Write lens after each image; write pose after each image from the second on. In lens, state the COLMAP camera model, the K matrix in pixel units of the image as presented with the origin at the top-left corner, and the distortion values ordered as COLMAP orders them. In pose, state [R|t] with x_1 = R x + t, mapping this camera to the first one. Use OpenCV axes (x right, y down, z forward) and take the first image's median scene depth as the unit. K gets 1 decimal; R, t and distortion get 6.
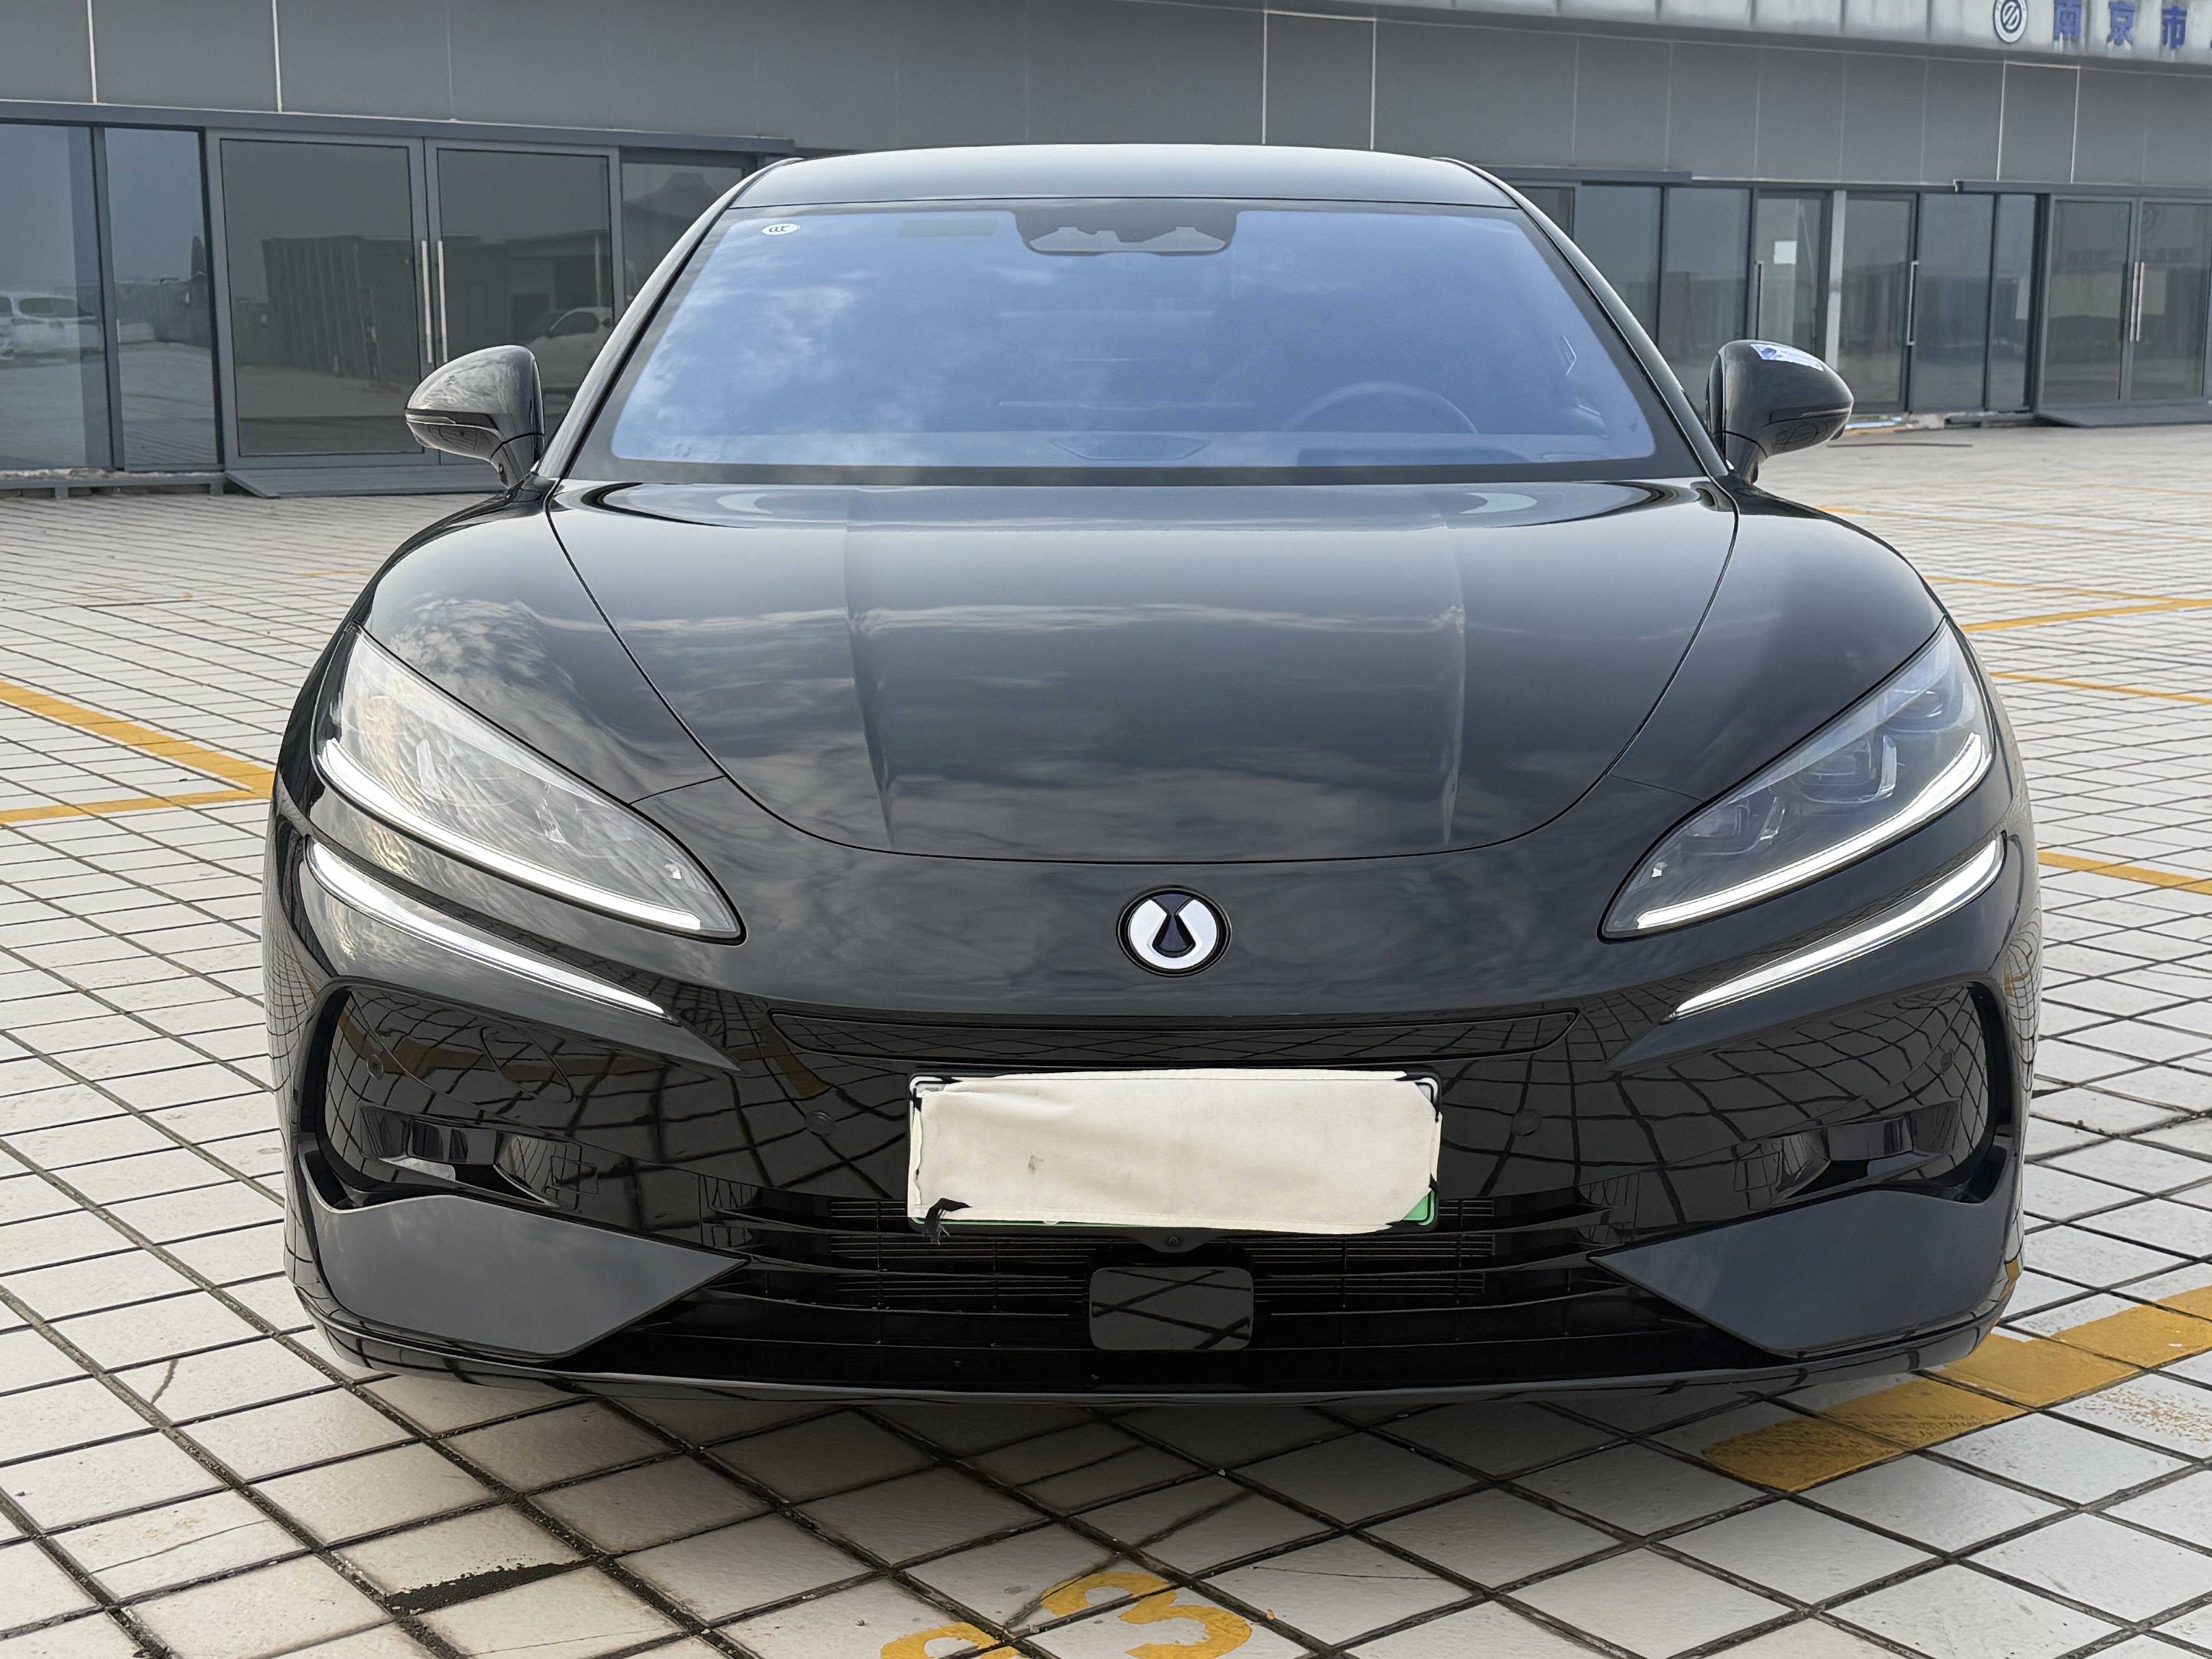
lens RADIAL K [[3093.9, 0, 1106.0], [0, 3093.9, 829.5], [0, 0, 1]] dist [0.204154, -0.494656]
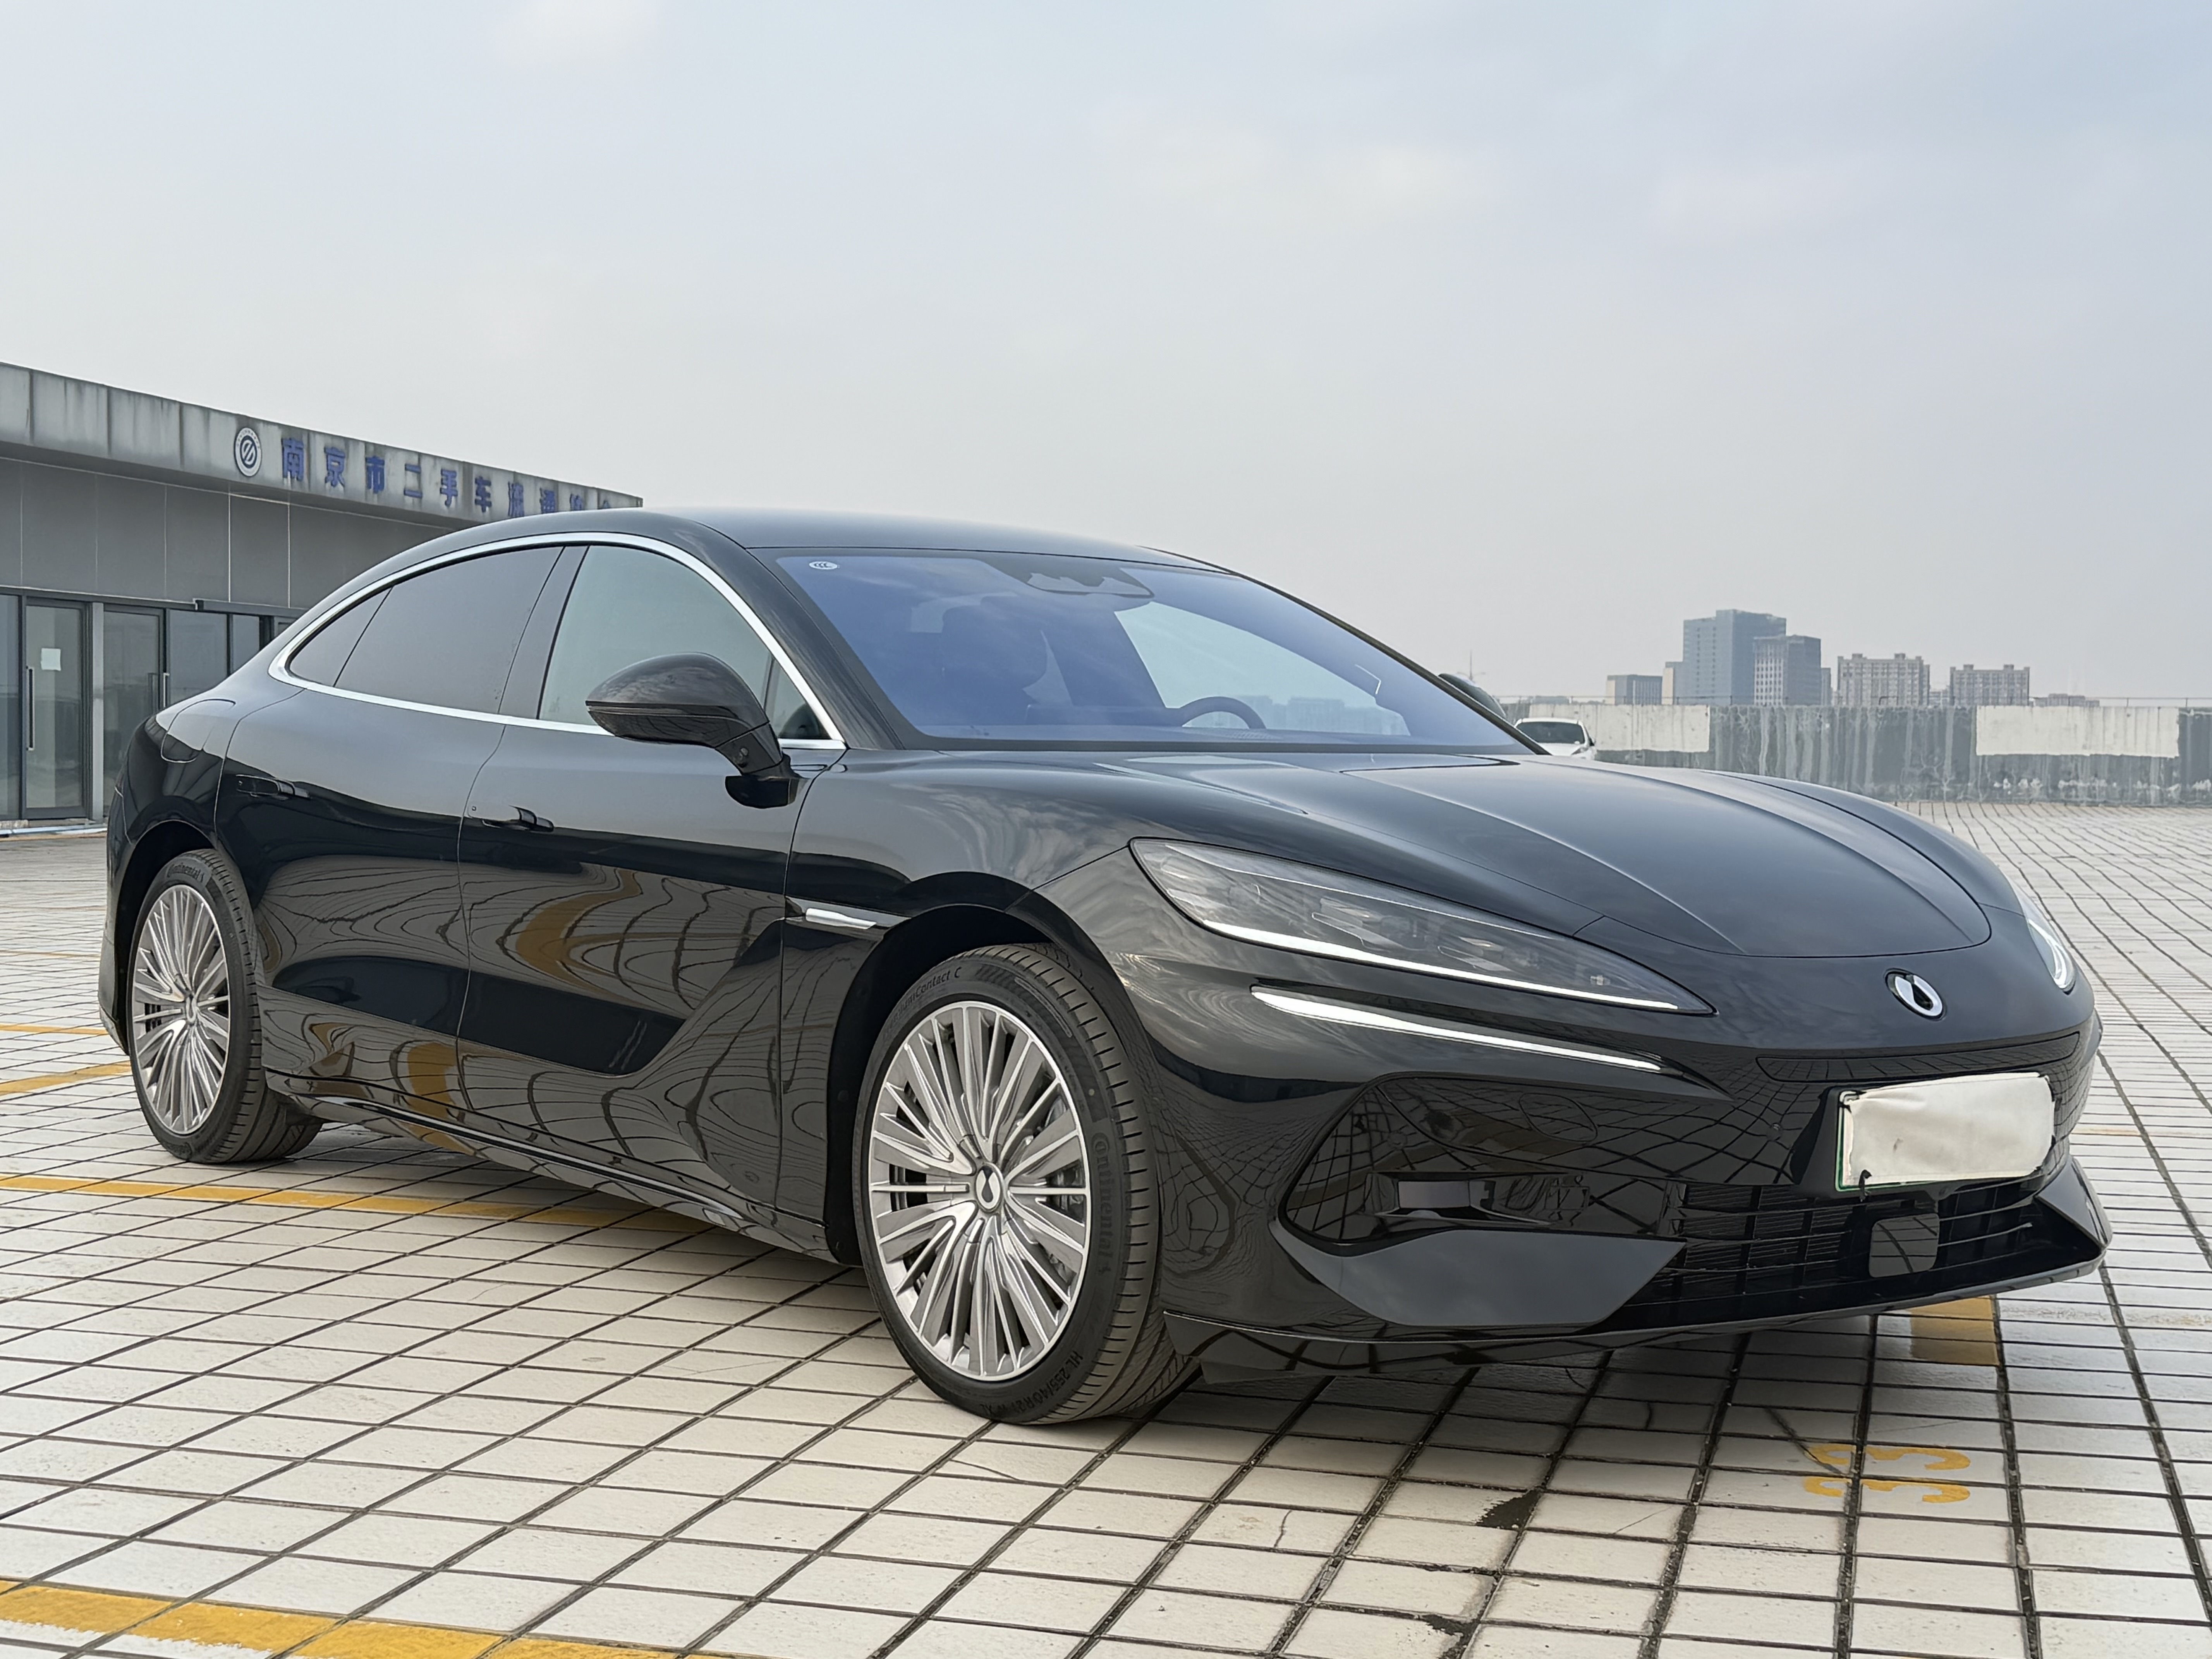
lens RADIAL K [[3093.9, 0, 1106.0], [0, 3093.9, 829.5], [0, 0, 1]] dist [0.204154, -0.494656]
pose [[0.783718, -0.006165, 0.621087, -0.157014], [0.090707, 0.990366, -0.104628, 0.009665], [-0.614458, 0.138336, 0.776727, 0.001140]]
